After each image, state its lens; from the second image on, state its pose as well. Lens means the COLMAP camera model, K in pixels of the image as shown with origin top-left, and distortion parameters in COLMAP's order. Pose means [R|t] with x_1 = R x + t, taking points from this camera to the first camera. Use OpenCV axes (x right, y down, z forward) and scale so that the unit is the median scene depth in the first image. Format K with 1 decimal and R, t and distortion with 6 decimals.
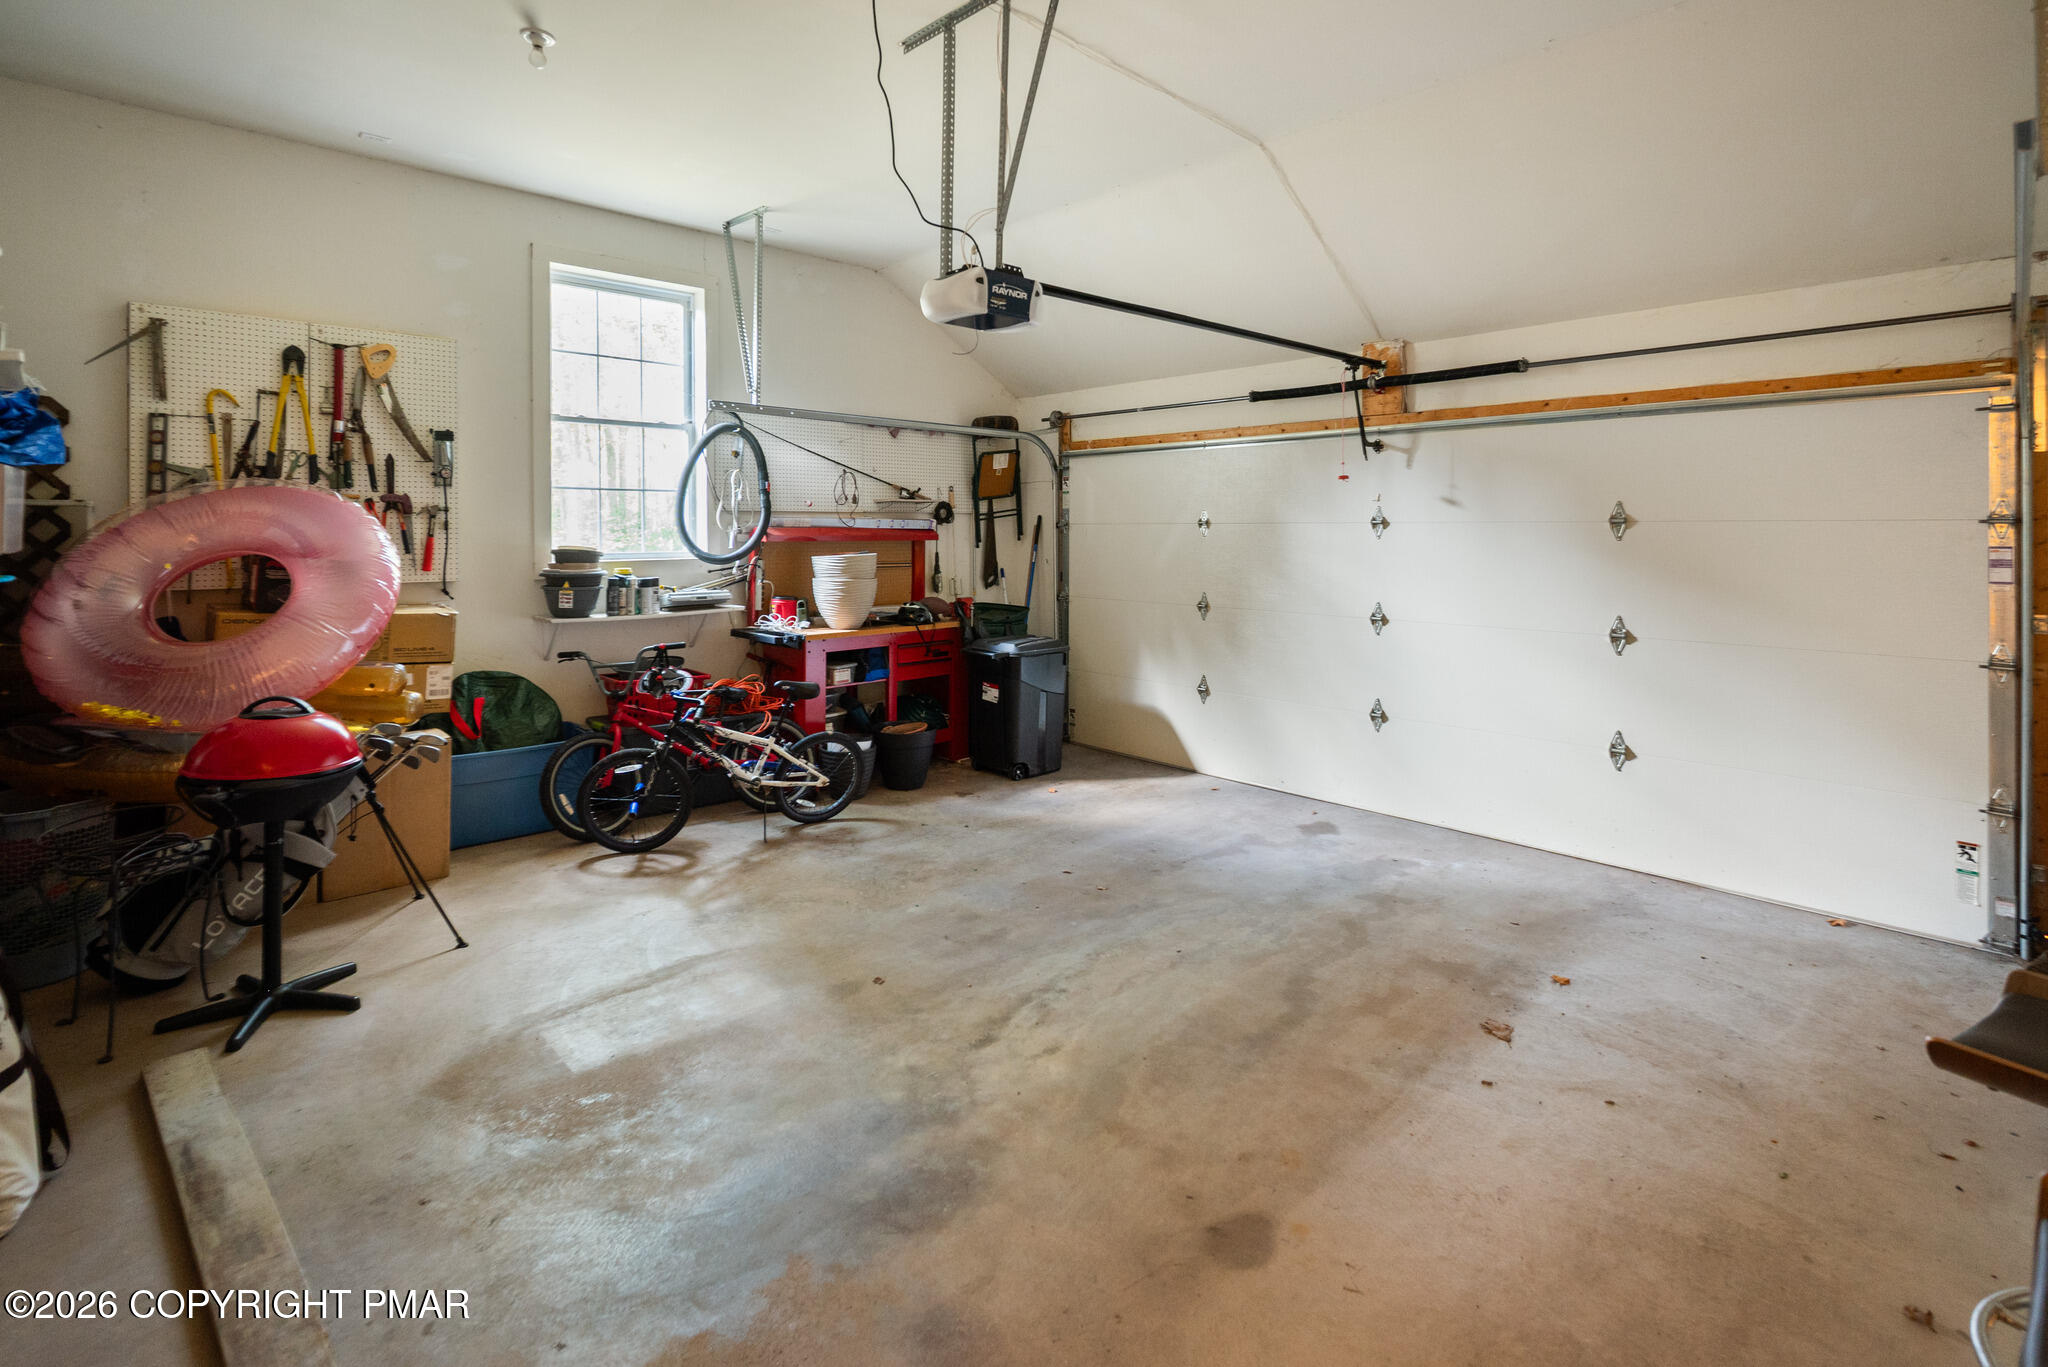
lens RADIAL K [[982.9, 0, 1024.0], [0, 982.9, 683.5], [0, 0, 1]] dist [0.001329, 0.000153]
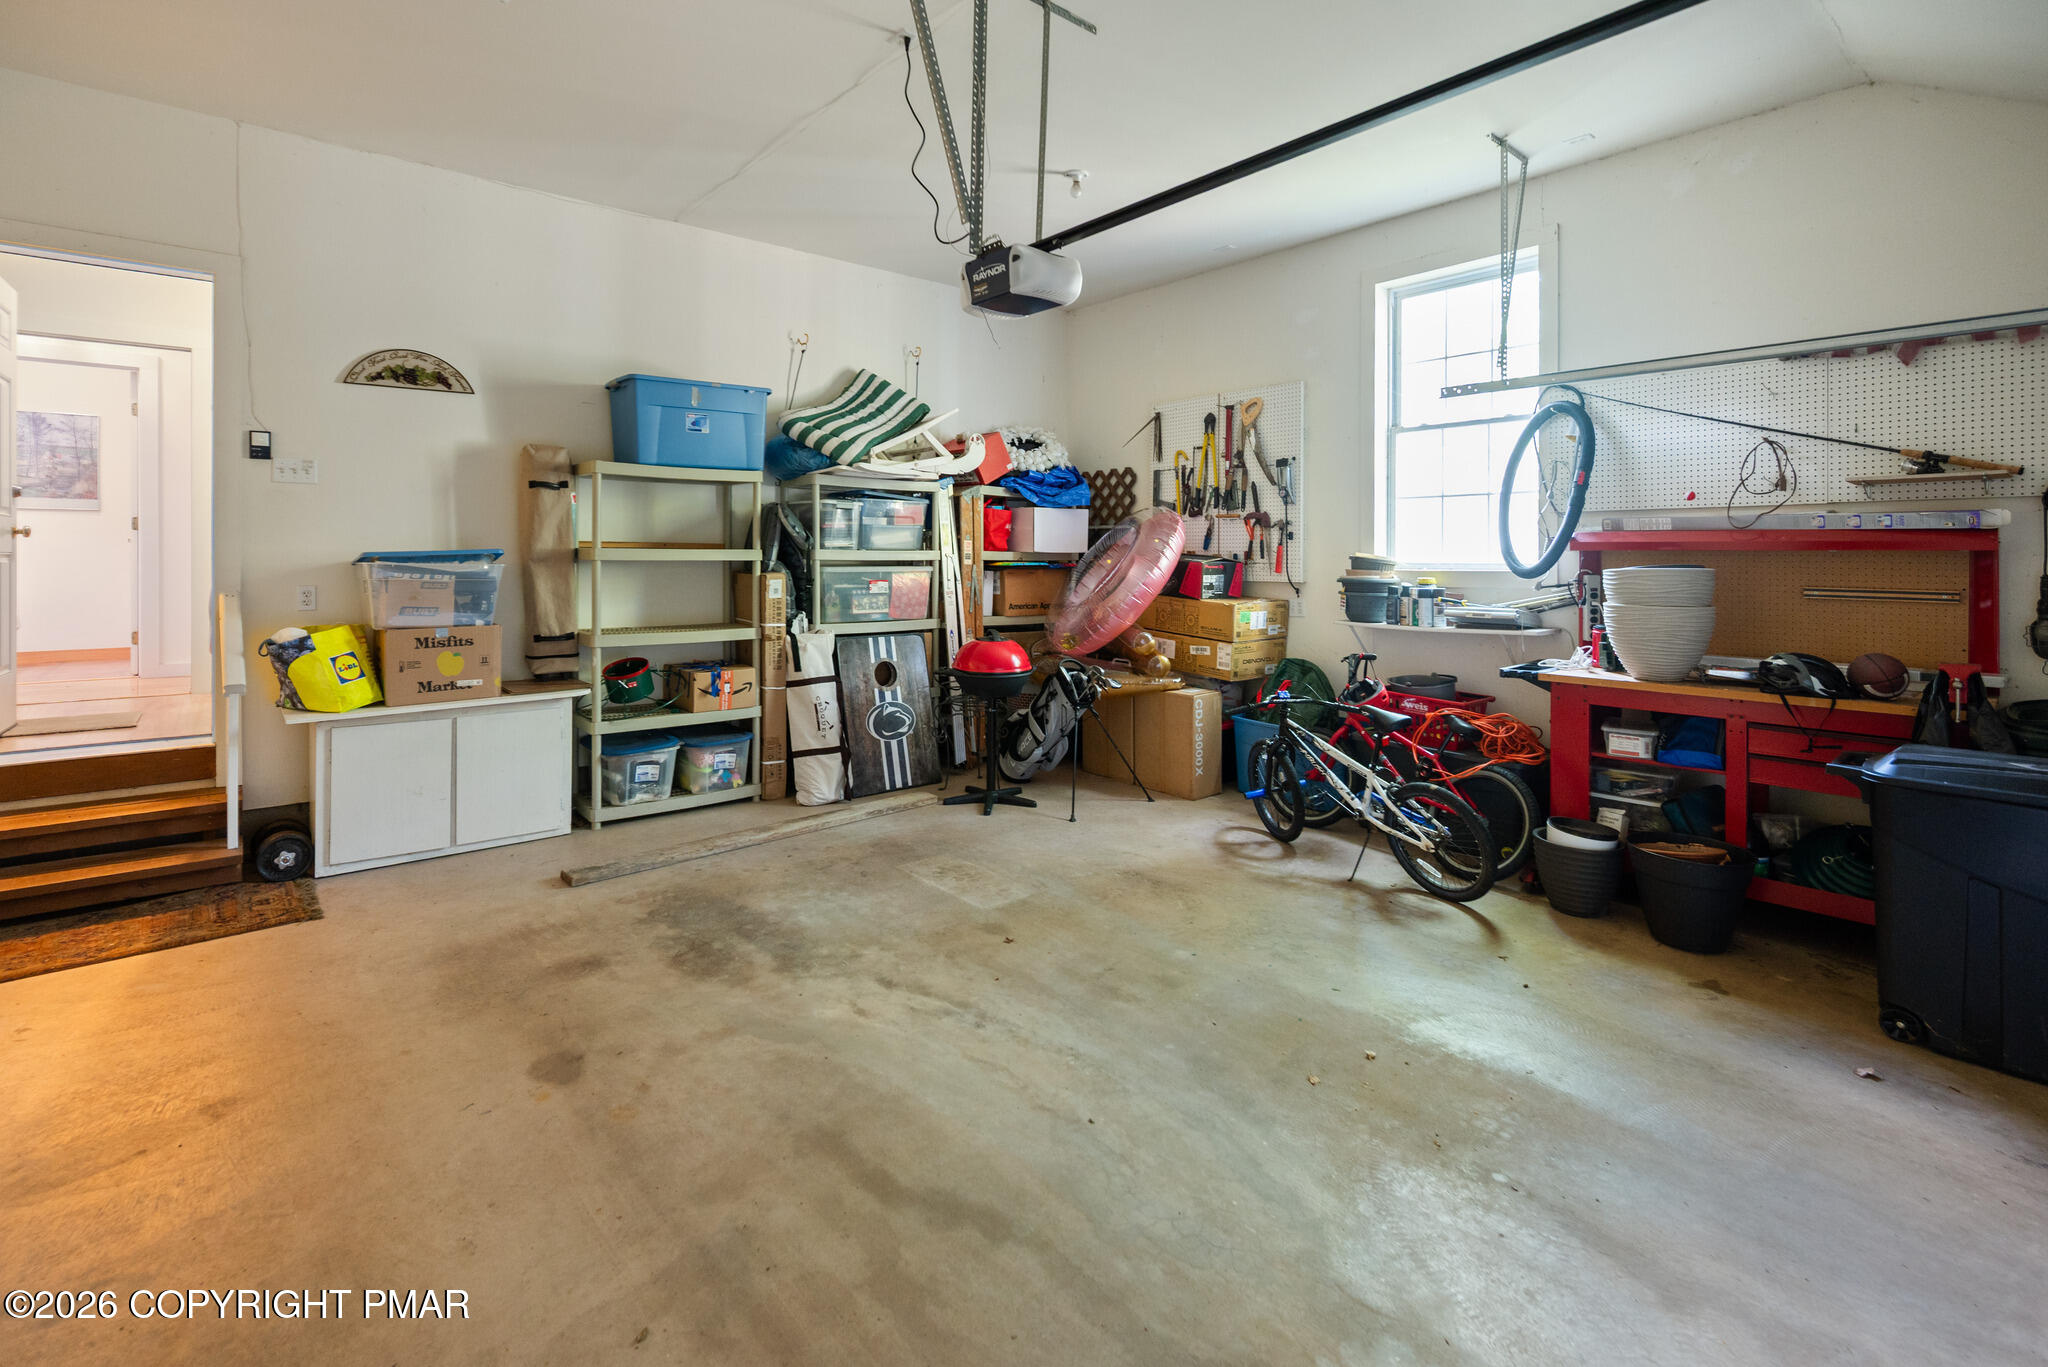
lens RADIAL K [[968.8, 0, 1022.6], [0, 968.8, 709.8], [0, 0, 1]] dist [0.000857, 0.000040]
pose [[-0.094540, 0.154064, -0.983528, 0.787294], [-0.159792, 0.972794, 0.167743, -0.118138], [0.982613, 0.173018, -0.067349, 0.940877]]
